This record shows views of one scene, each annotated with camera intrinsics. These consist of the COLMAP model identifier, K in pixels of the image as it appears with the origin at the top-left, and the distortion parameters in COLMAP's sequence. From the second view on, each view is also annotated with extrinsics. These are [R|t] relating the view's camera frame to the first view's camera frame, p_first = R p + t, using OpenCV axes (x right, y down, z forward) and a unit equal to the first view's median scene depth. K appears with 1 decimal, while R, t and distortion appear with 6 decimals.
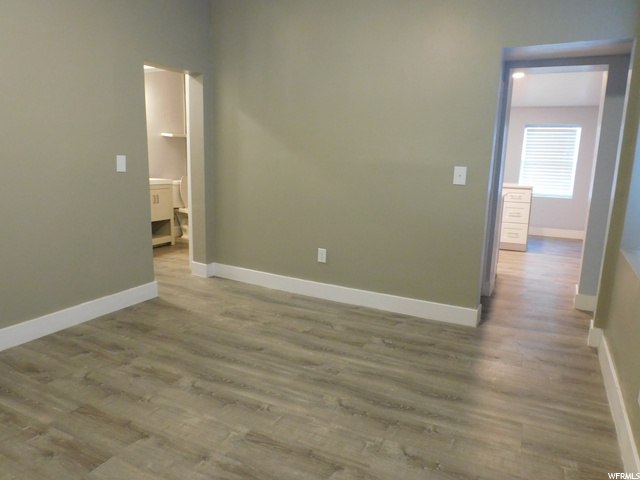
lens RADIAL K [[456.5, 0, 322.2], [0, 456.5, 241.1], [0, 0, 1]] dist [-0.005264, -0.003162]
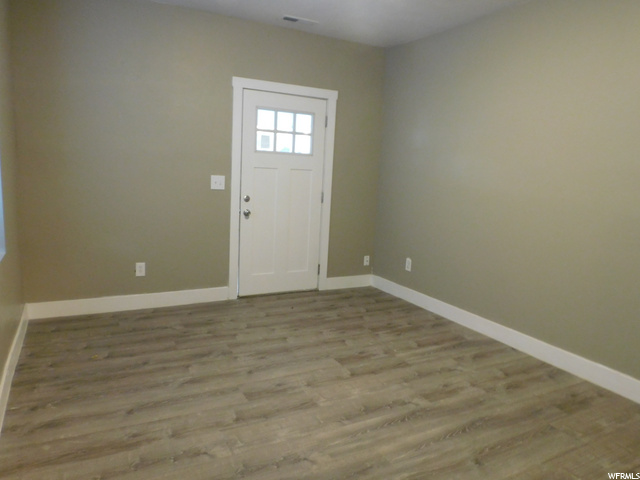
lens RADIAL K [[456.5, 0, 322.2], [0, 456.5, 241.1], [0, 0, 1]] dist [-0.005264, -0.003162]
pose [[-0.577078, 0.078716, -0.812887, 0.678238], [-0.221374, 0.943003, 0.248472, -0.262145], [0.786113, 0.323340, -0.526761, 1.280986]]
